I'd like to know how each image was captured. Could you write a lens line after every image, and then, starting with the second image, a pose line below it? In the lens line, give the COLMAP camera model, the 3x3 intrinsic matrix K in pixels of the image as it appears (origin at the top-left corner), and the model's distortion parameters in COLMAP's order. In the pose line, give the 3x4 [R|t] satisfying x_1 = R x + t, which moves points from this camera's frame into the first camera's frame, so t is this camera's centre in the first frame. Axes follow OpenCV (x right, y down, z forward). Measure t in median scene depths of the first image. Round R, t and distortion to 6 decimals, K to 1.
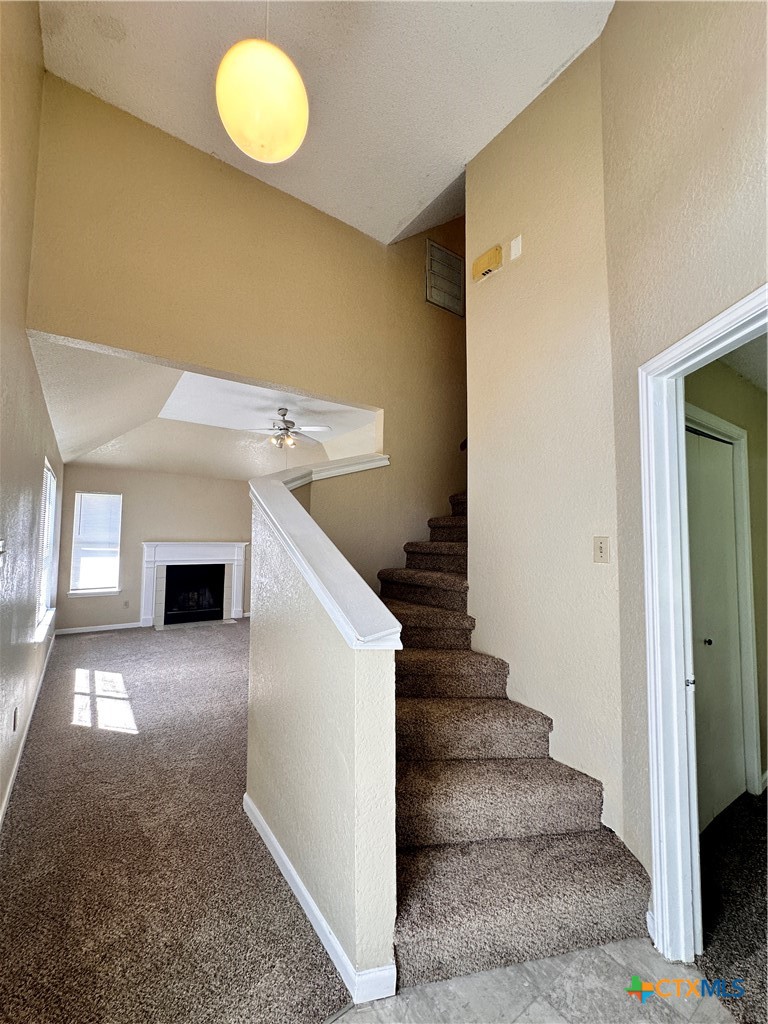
lens RADIAL K [[414.0, 0, 383.5], [0, 414.0, 513.9], [0, 0, 1]] dist [0.003921, 0.000307]
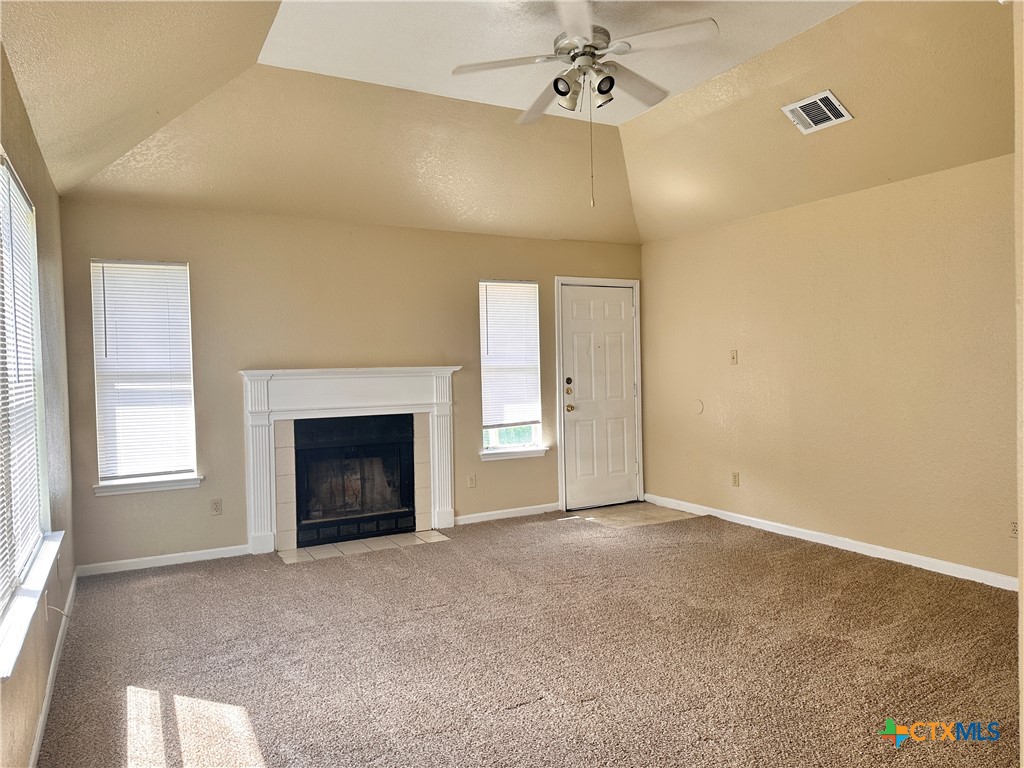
lens RADIAL K [[727.8, 0, 542.1], [0, 727.8, 387.7], [0, 0, 1]] dist [0.037065, -0.046875]
pose [[0.994372, -0.026284, -0.102628, -0.176375], [0.036388, 0.994536, 0.097849, 0.021066], [0.099495, -0.101033, 0.989896, 0.247599]]
